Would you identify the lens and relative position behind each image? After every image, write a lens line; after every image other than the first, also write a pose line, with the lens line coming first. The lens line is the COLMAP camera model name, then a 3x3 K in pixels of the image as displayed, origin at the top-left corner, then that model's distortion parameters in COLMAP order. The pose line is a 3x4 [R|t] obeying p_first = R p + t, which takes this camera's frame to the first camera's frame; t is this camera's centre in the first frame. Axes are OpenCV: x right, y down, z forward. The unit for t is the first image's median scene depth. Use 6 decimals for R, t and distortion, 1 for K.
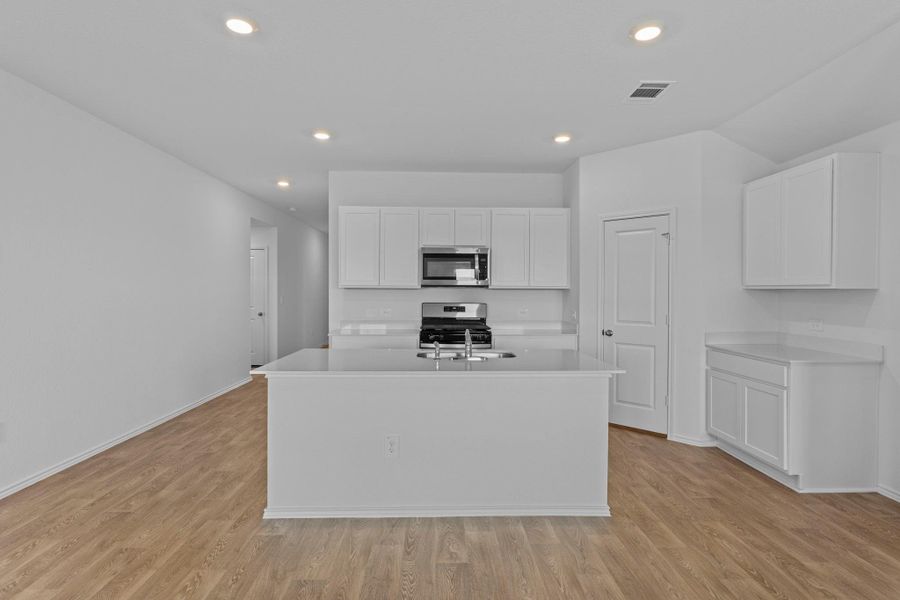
lens RADIAL K [[449.1, 0, 451.3], [0, 449.1, 290.3], [0, 0, 1]] dist [-0.003639, -0.000928]
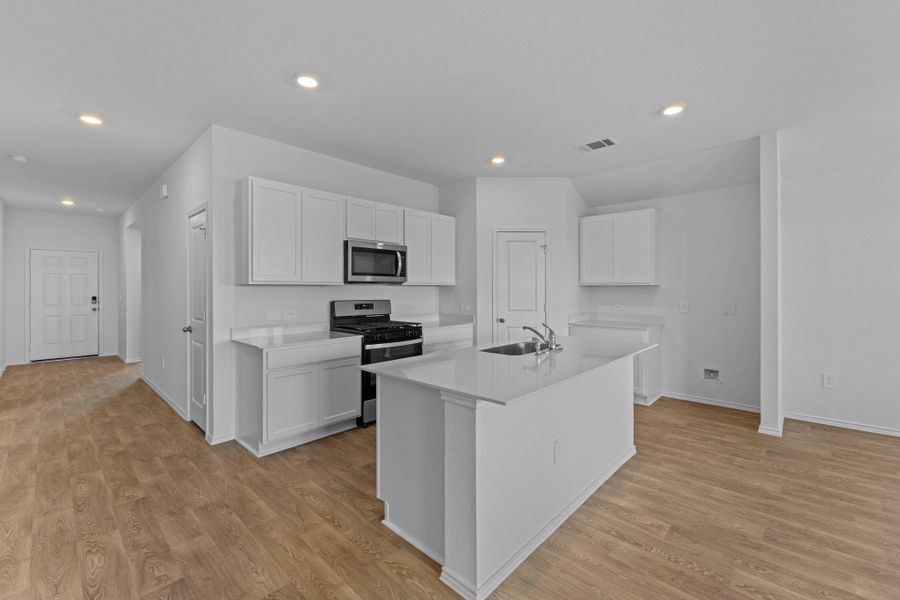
lens RADIAL K [[377.8, 0, 445.4], [0, 377.8, 279.7], [0, 0, 1]] dist [0.003024, 0.000596]
pose [[0.705342, 0.009892, 0.708798, -0.597611], [0.004048, 0.999830, -0.017982, -0.000545], [-0.708855, 0.015553, 0.705183, 0.406148]]
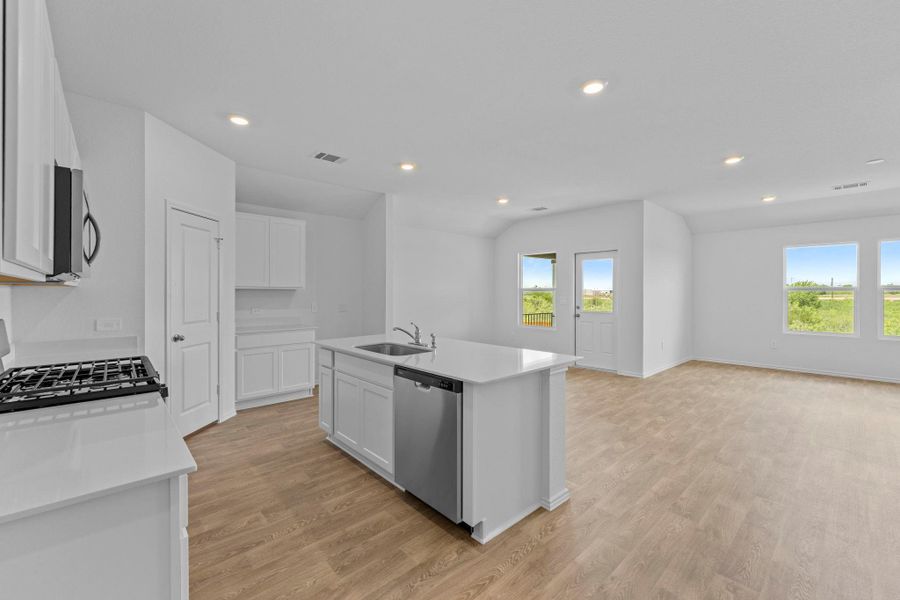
lens RADIAL K [[372.2, 0, 447.2], [0, 372.2, 293.5], [0, 0, 1]] dist [-0.002034, -0.000682]
pose [[-0.650897, -0.005428, 0.759147, -0.615001], [-0.004060, 0.999985, 0.003669, 0.004212], [-0.759155, -0.000694, -0.650909, 1.224429]]
